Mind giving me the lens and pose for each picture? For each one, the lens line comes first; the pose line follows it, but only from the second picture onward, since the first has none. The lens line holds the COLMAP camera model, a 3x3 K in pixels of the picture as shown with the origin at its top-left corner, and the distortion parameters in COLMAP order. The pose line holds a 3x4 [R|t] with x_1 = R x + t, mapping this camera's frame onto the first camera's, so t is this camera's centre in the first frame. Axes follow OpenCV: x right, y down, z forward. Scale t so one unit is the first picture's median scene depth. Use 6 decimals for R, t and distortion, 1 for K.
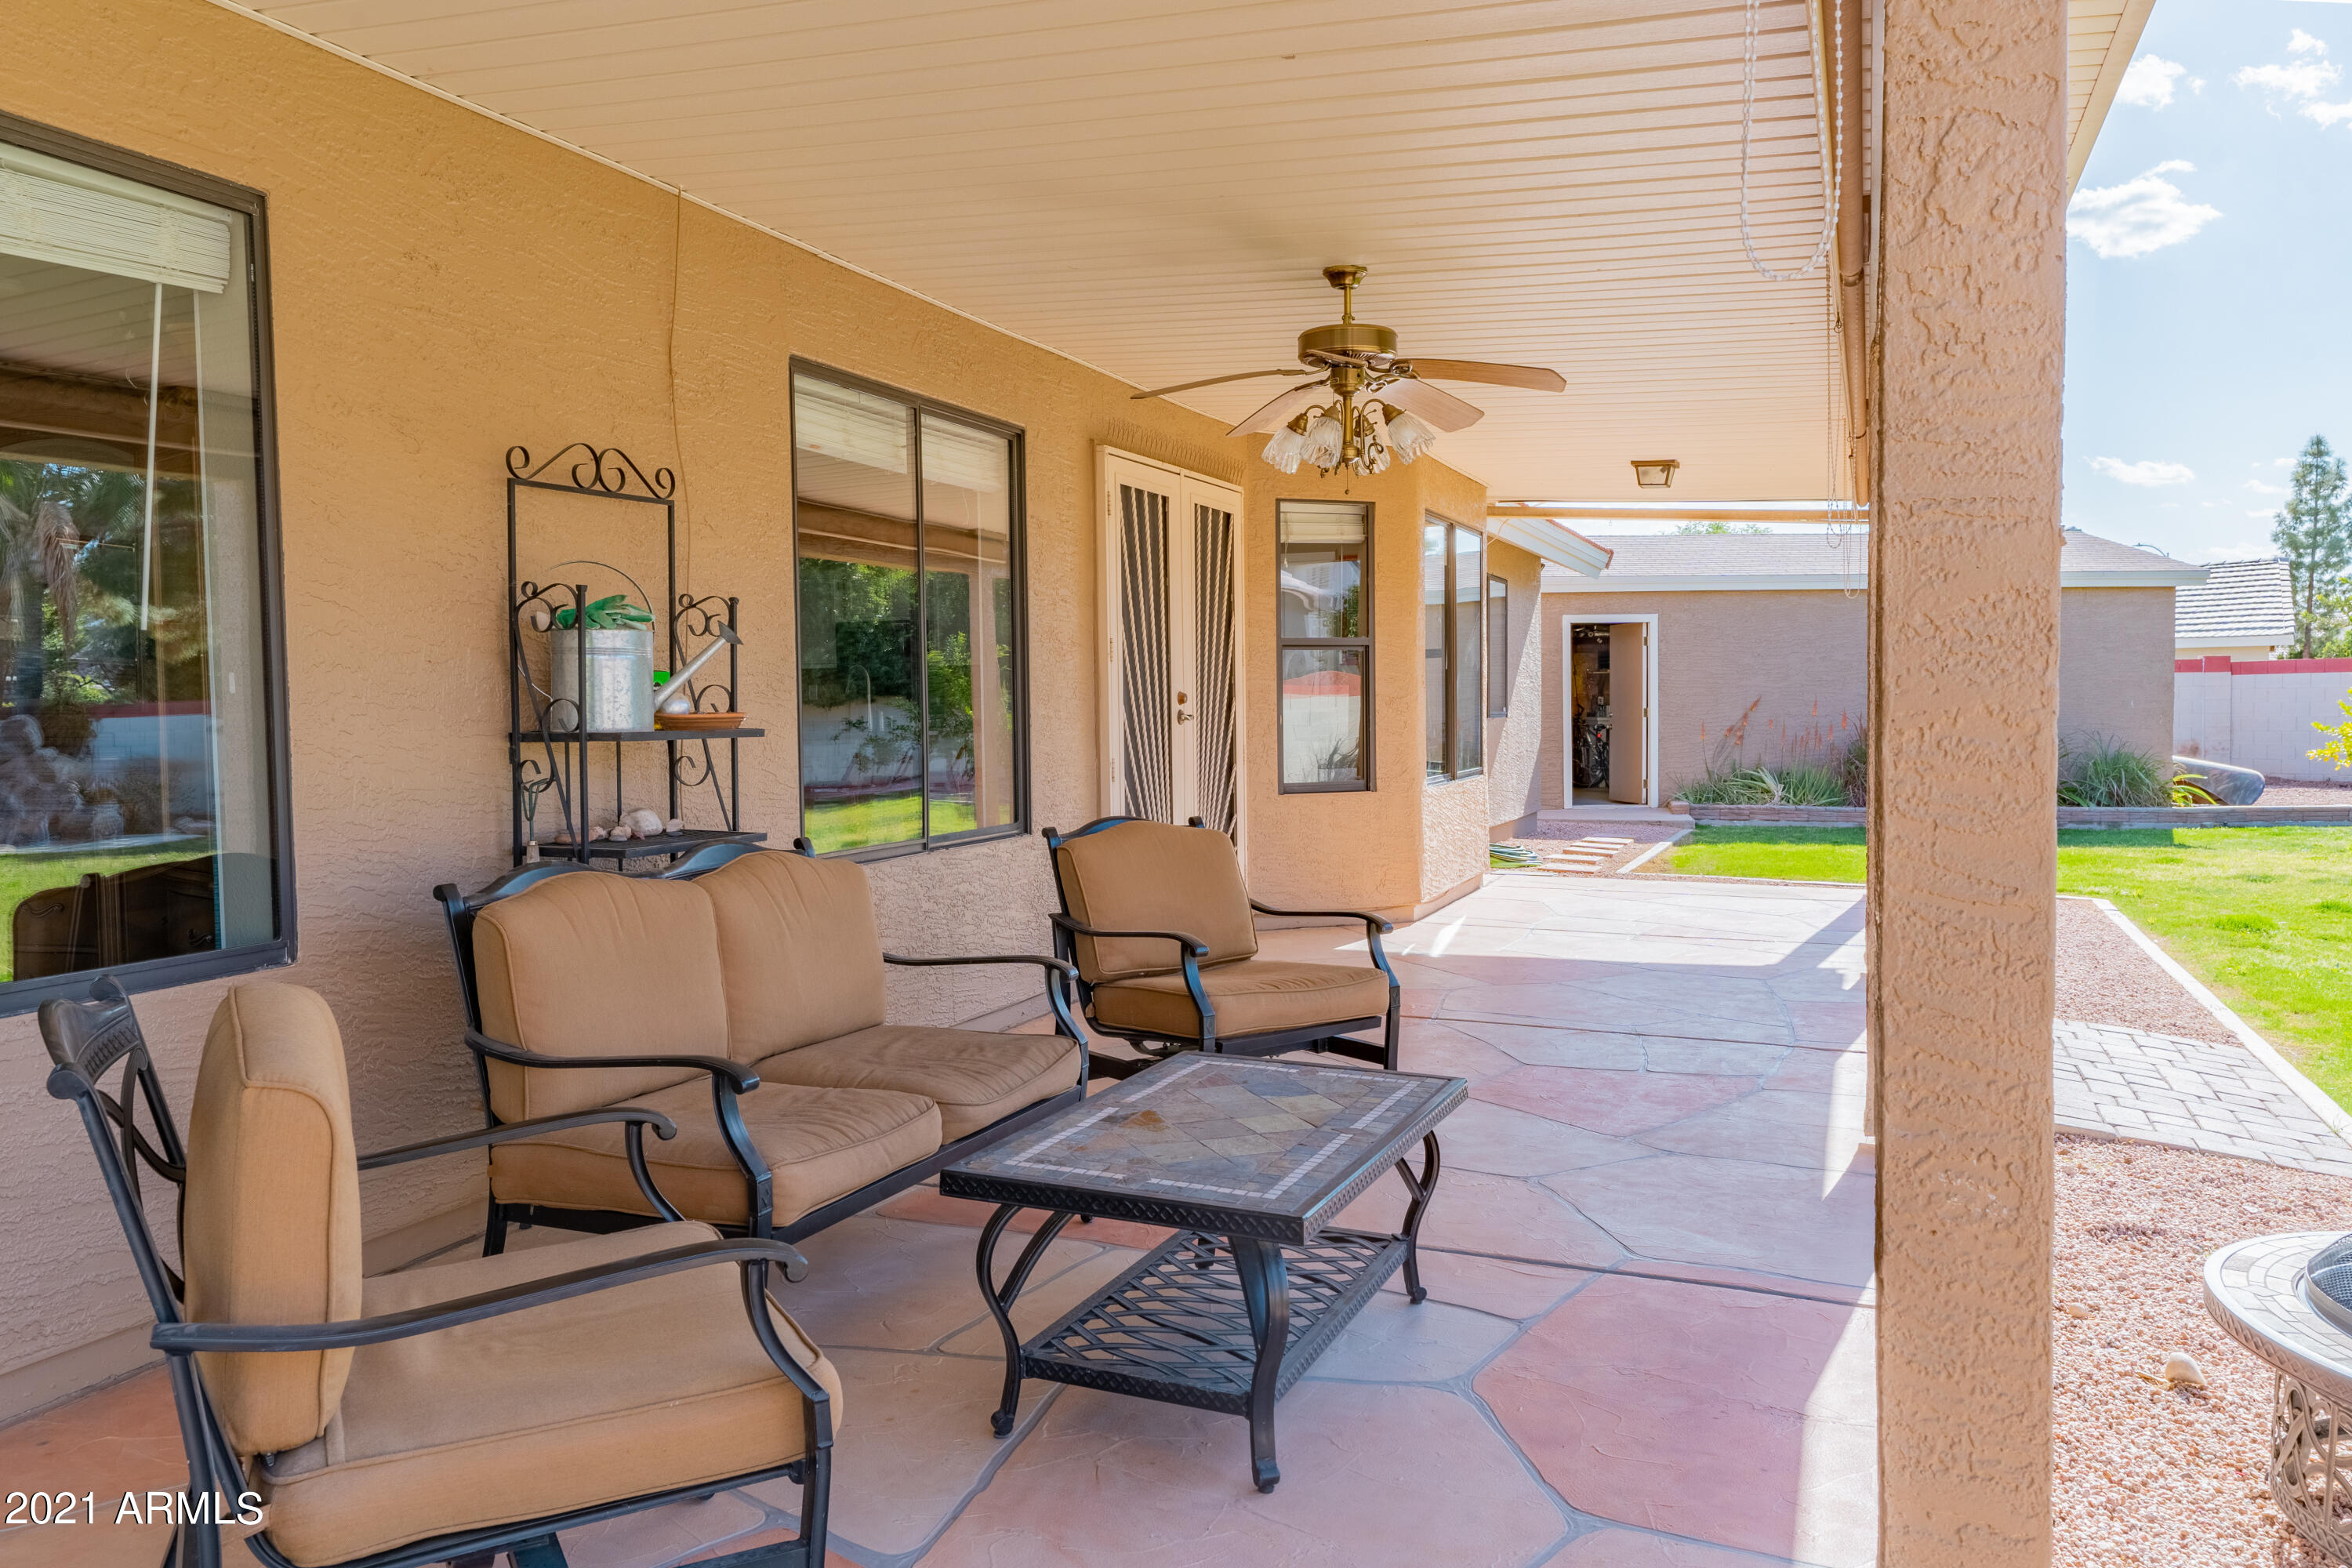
lens RADIAL K [[1877.9, 0, 1176.0], [0, 1877.9, 784.0], [0, 0, 1]] dist [-0.002779, -0.001266]
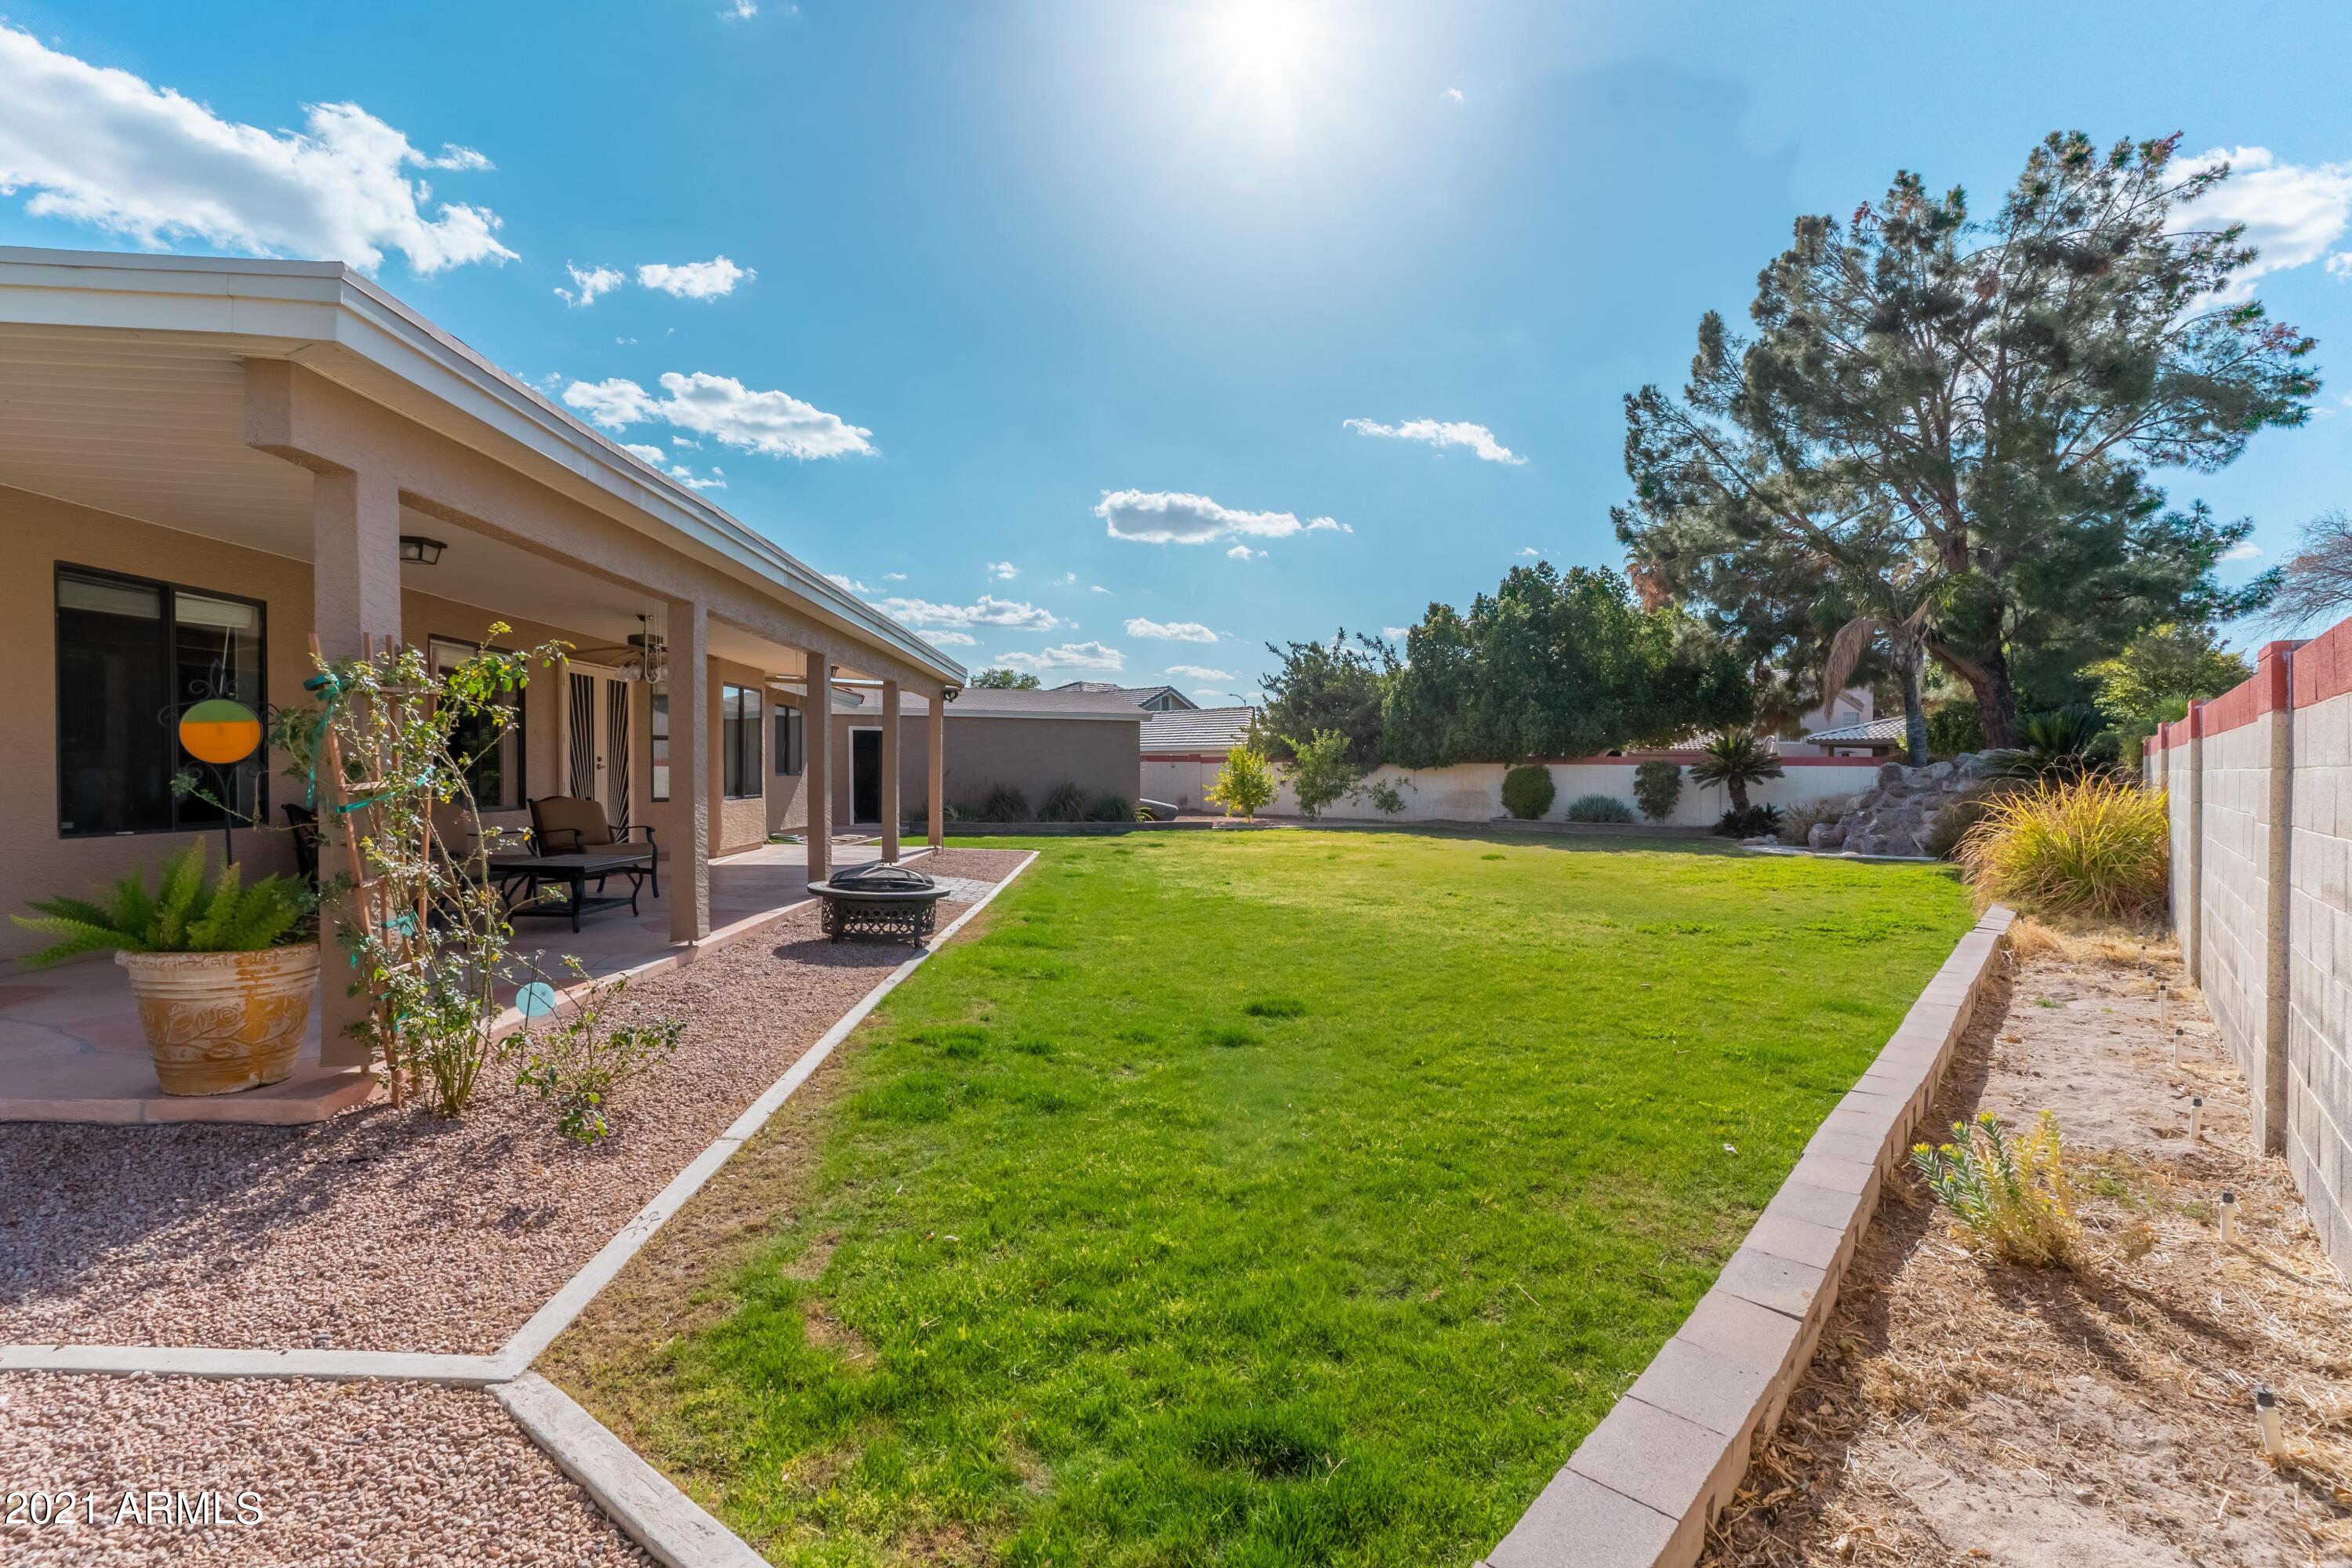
lens RADIAL K [[1112.3, 0, 1147.7], [0, 1112.3, 785.6], [0, 0, 1]] dist [0.000997, 0.000321]
pose [[0.913150, 0.007035, 0.407564, 0.063719], [0.006969, 0.999436, -0.032865, 0.040210], [-0.407565, 0.032851, 0.912585, -0.594652]]
